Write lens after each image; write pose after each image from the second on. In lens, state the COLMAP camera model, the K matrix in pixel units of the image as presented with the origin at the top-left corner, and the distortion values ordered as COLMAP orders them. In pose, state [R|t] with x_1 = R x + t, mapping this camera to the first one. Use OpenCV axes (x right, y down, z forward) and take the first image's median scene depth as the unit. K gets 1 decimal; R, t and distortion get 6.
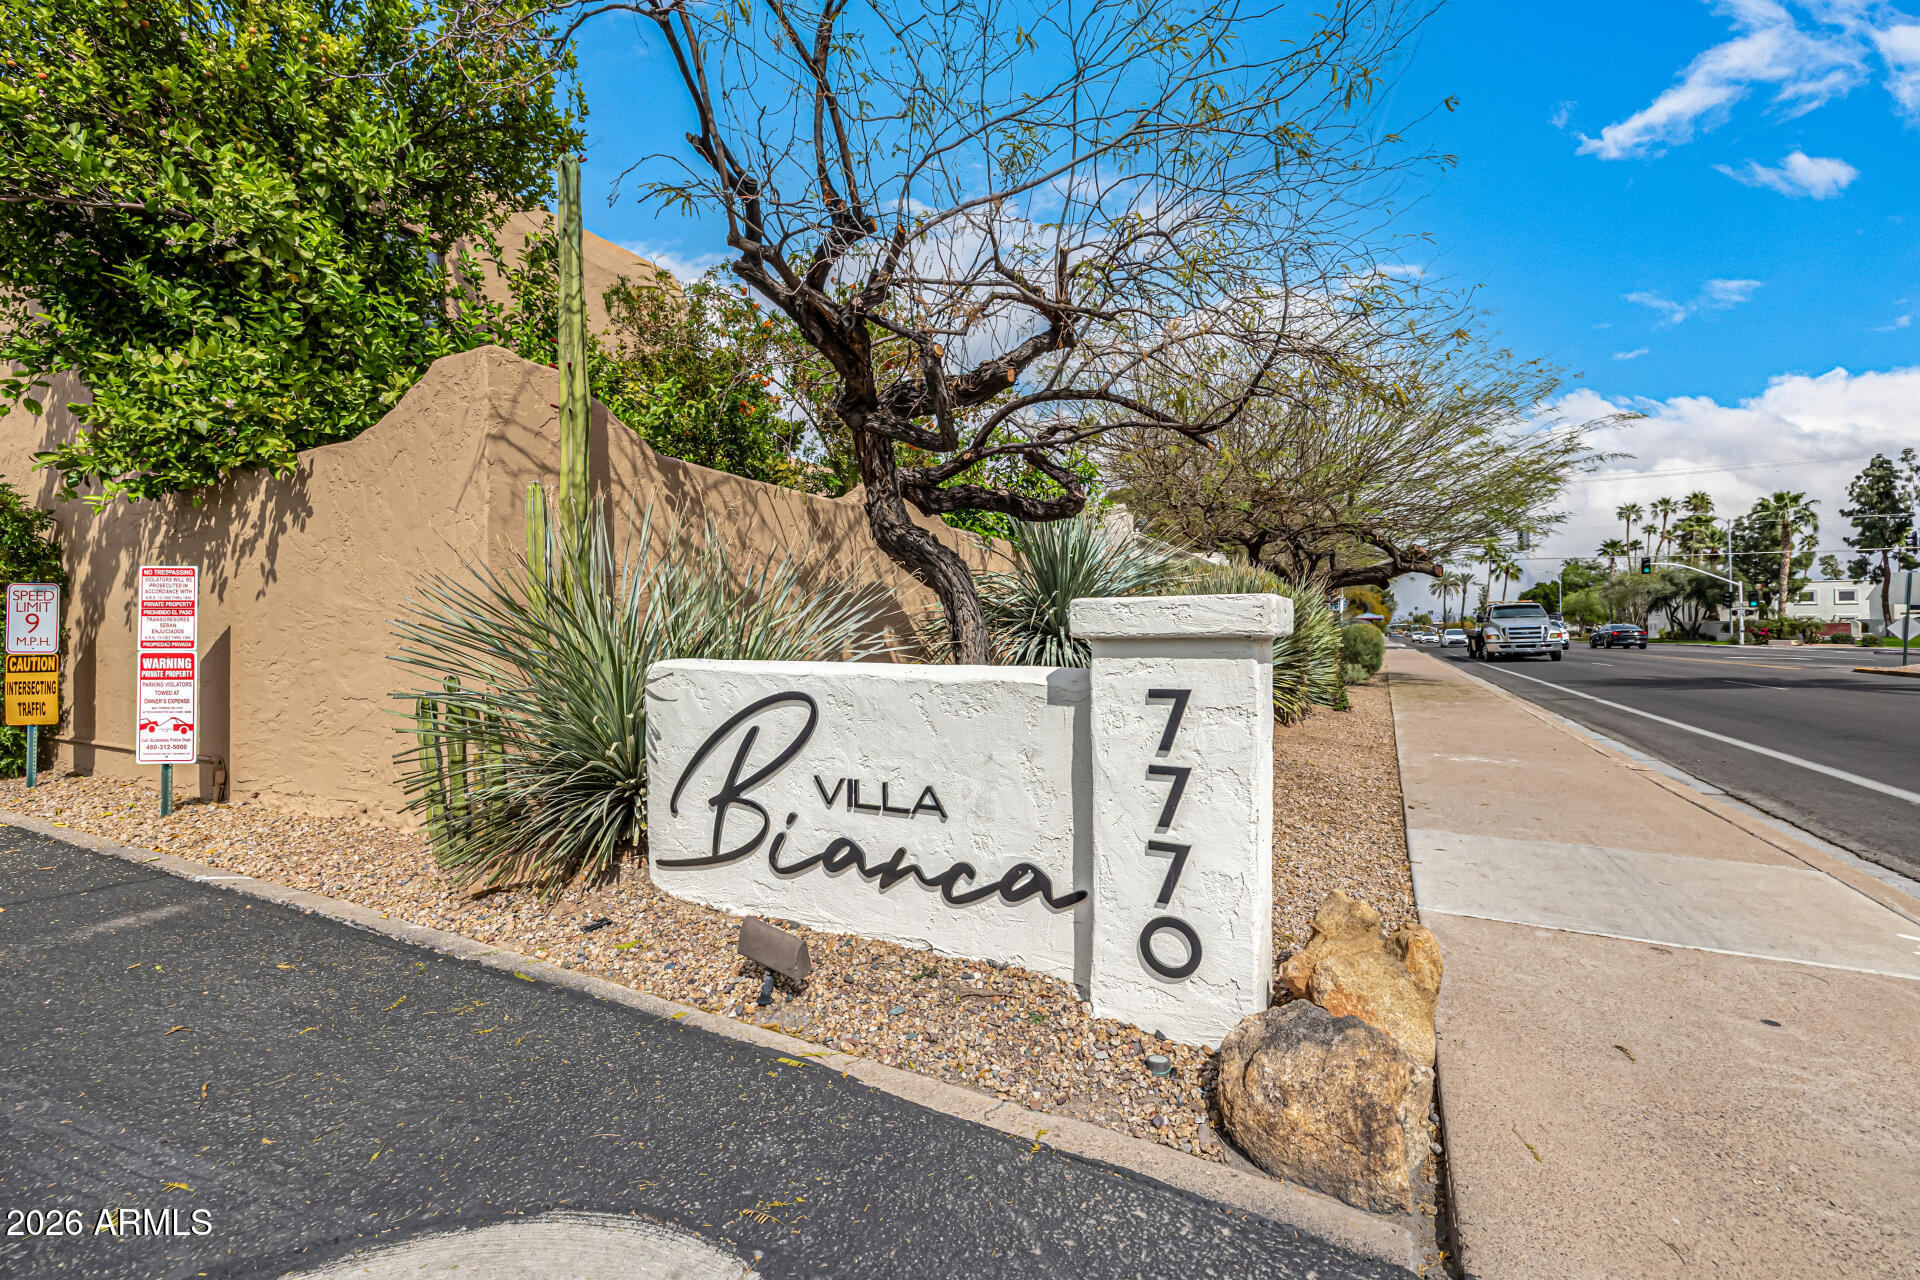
lens RADIAL K [[816.1, 0, 955.0], [0, 816.1, 630.6], [0, 0, 1]] dist [0.001380, -0.000077]
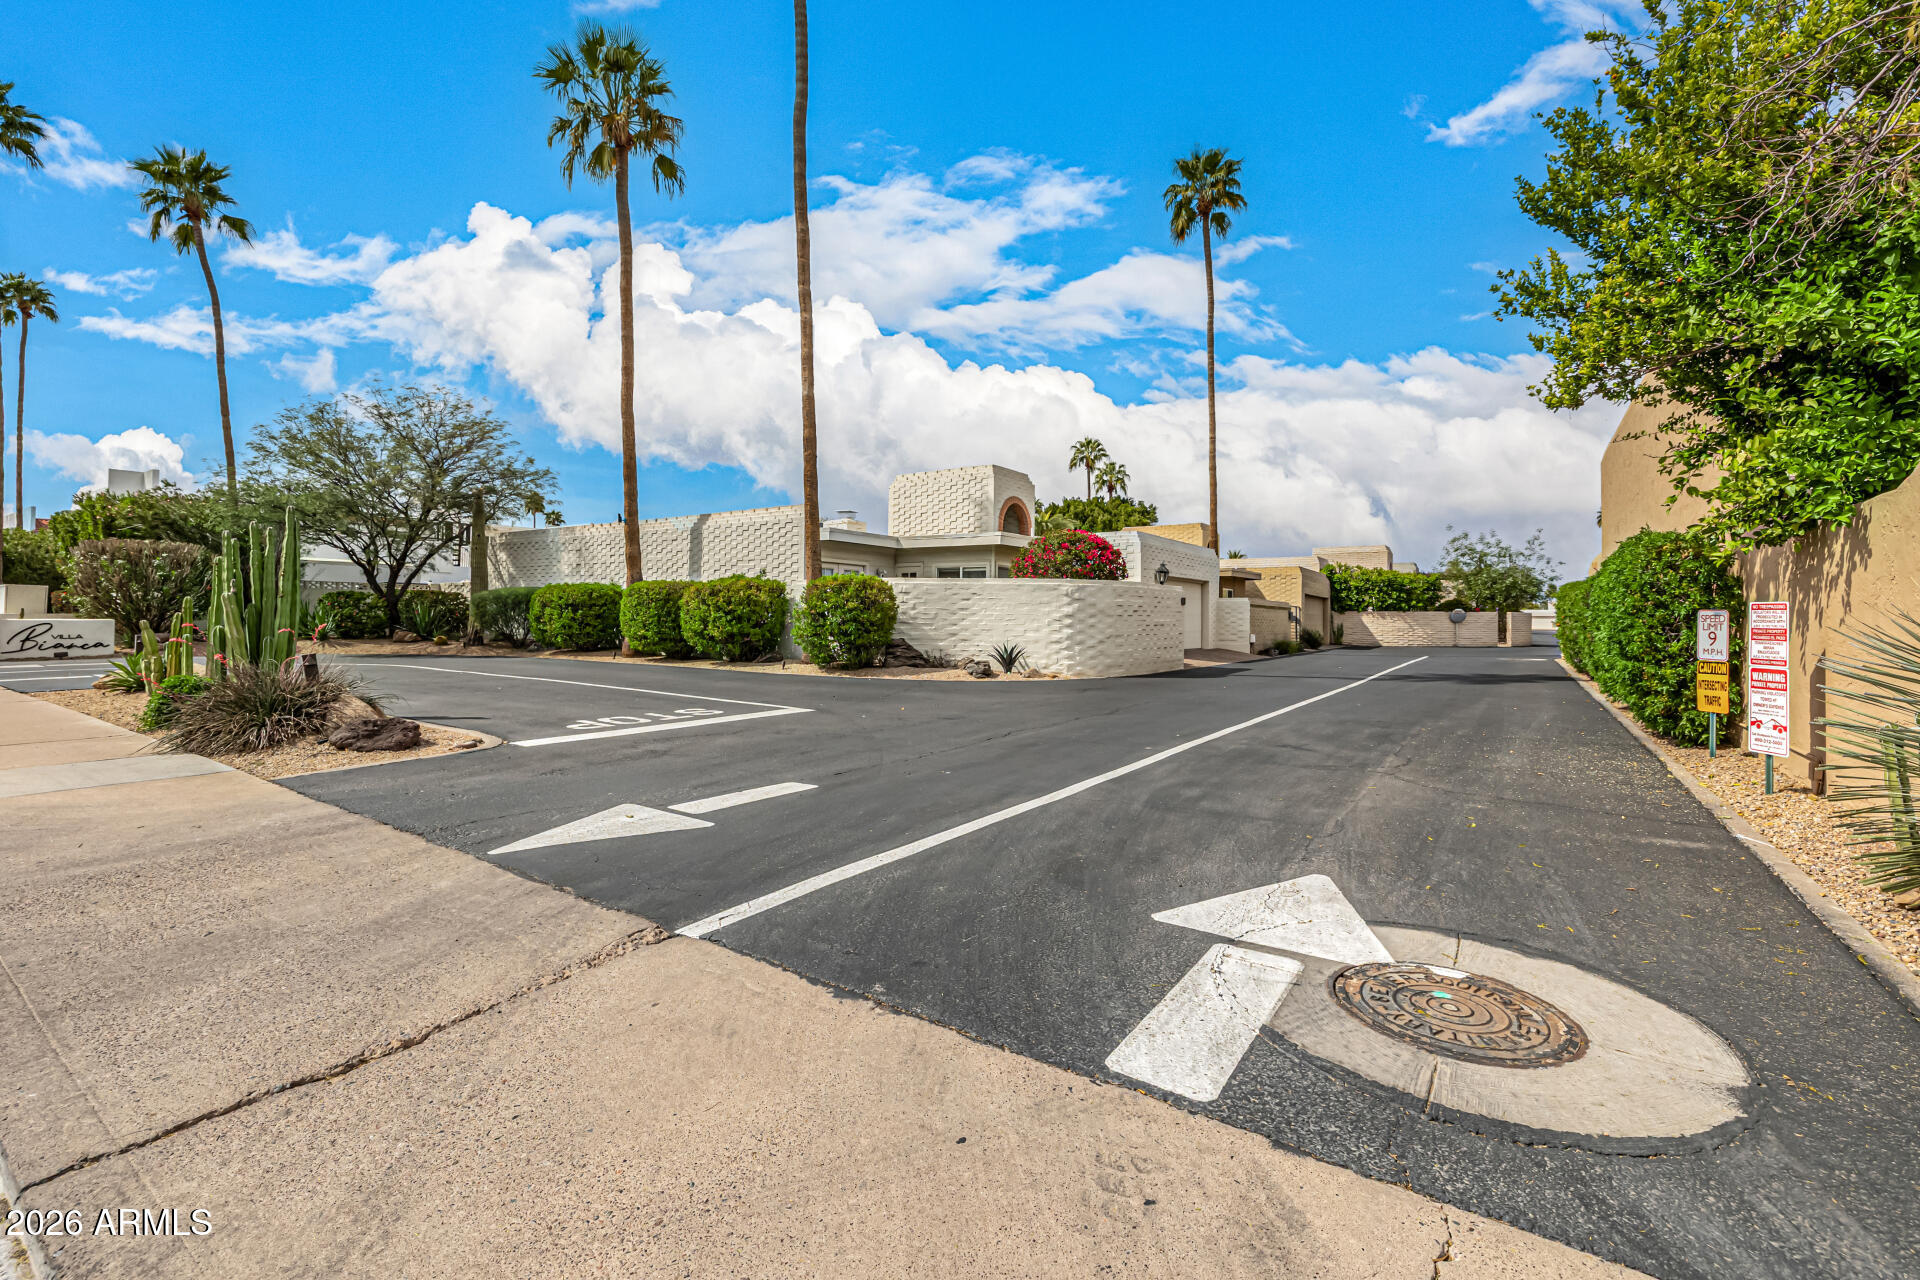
lens RADIAL K [[816.1, 0, 979.2], [0, 816.1, 608.6], [0, 0, 1]] dist [0.001380, -0.000077]
pose [[-0.098567, -0.009136, -0.995089, 0.447510], [-0.008645, 0.999928, -0.008324, -0.046080], [0.995093, 0.007782, -0.098639, -0.116078]]
